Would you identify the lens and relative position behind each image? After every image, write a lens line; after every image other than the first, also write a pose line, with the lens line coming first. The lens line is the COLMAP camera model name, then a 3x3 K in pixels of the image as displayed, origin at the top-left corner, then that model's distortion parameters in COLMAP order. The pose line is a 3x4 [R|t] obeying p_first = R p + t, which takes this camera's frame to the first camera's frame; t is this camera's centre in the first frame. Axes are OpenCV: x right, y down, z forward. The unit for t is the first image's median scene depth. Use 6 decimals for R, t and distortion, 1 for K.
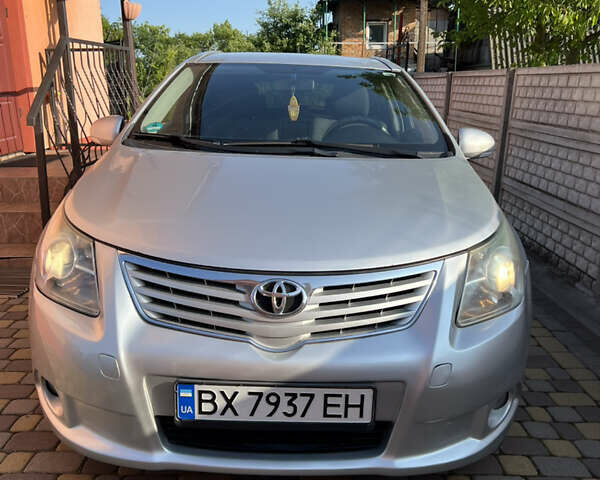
lens RADIAL K [[592.9, 0, 299.0], [0, 592.9, 250.5], [0, 0, 1]] dist [0.004214, -0.004450]
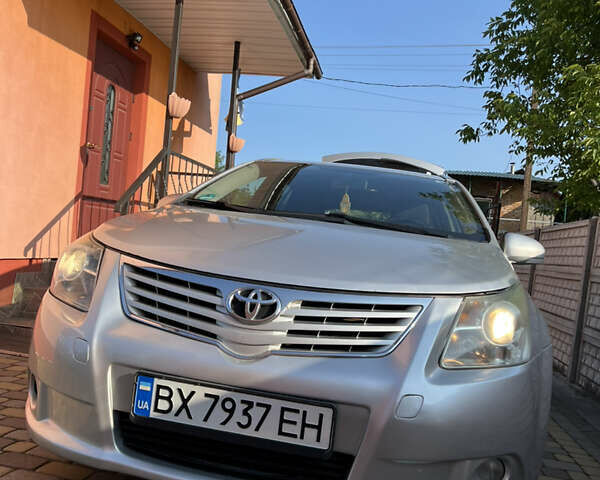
lens RADIAL K [[592.9, 0, 299.0], [0, 592.9, 250.5], [0, 0, 1]] dist [0.004214, -0.004450]
pose [[0.978691, 0.098354, -0.180249, 0.212536], [-0.143971, 0.954587, -0.260839, 0.243202], [0.146409, 0.281231, 0.948406, 0.040389]]
